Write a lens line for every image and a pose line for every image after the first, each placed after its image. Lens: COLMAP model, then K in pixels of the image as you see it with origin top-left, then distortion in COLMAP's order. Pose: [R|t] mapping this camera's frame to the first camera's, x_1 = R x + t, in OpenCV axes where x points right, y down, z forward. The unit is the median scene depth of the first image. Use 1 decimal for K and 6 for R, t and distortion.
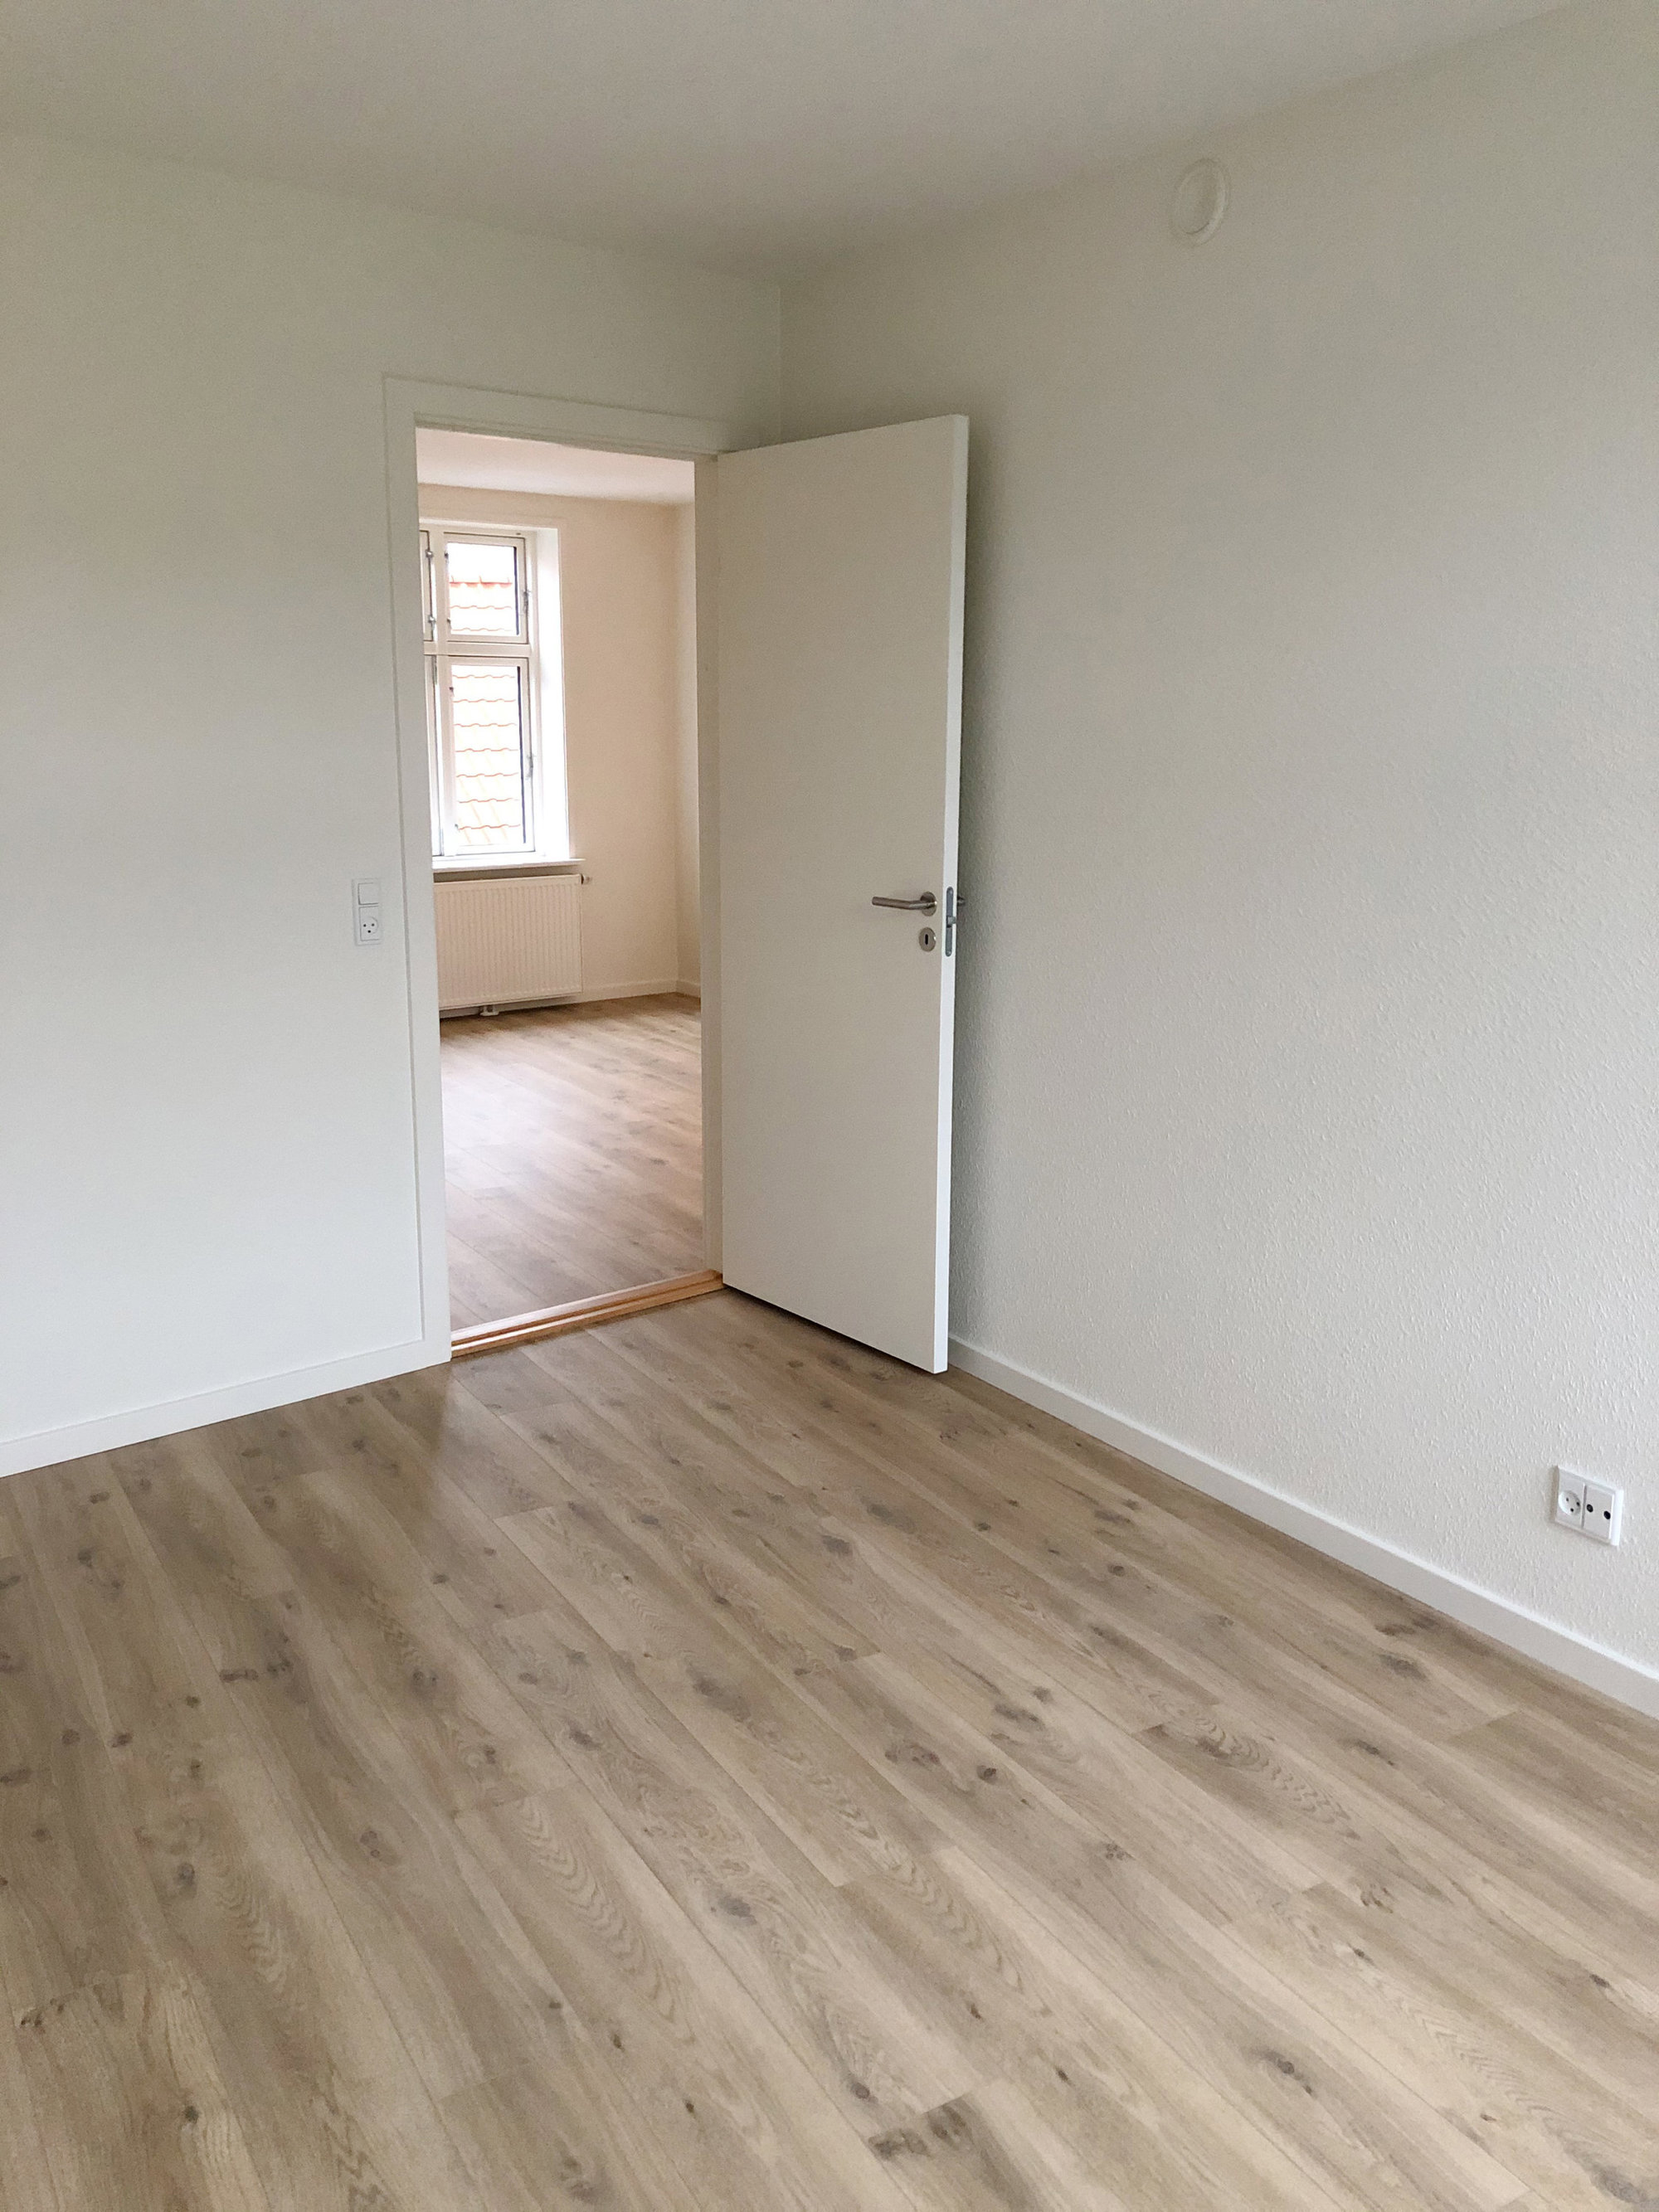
lens RADIAL K [[1826.5, 0, 830.2], [0, 1826.5, 1105.9], [0, 0, 1]] dist [0.006086, -0.003421]
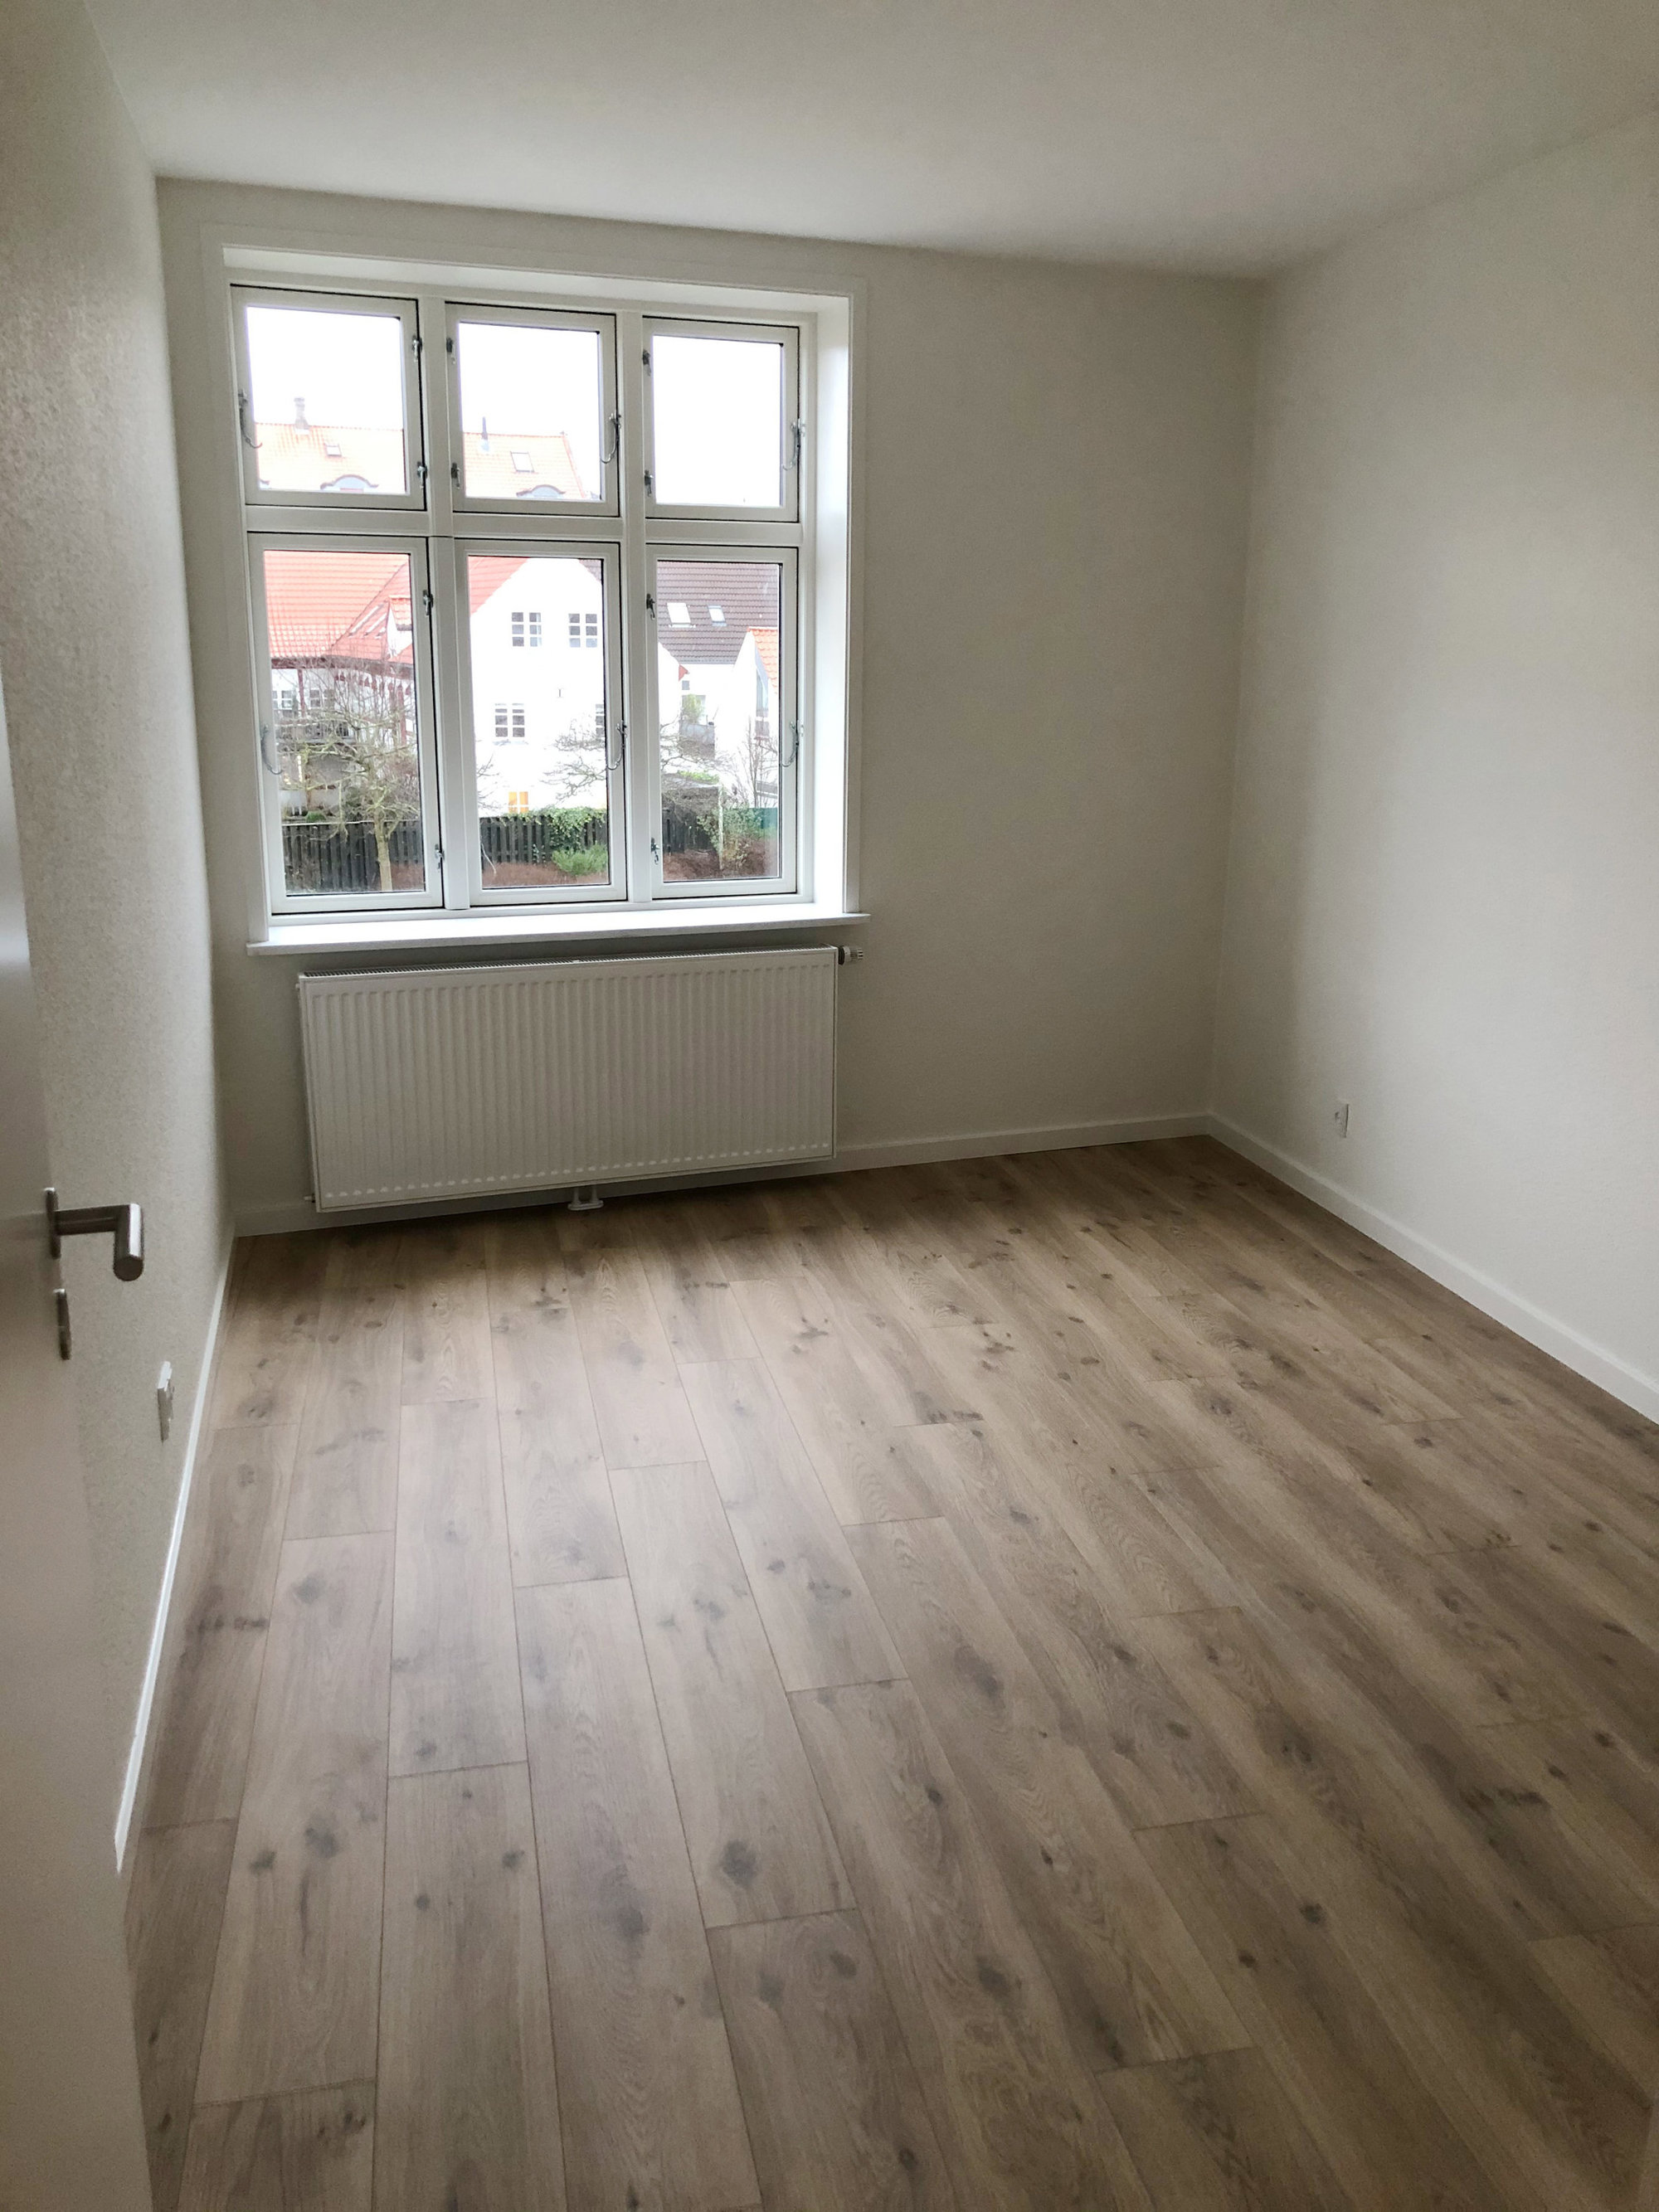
lens RADIAL K [[1826.5, 0, 830.1], [0, 1826.5, 1104.8], [0, 0, 1]] dist [0.006086, -0.003421]
pose [[-0.949280, -0.087940, 0.301885, -0.260539], [0.057401, 0.895493, 0.441358, -0.392161], [-0.309149, 0.436301, -0.845026, 1.773860]]
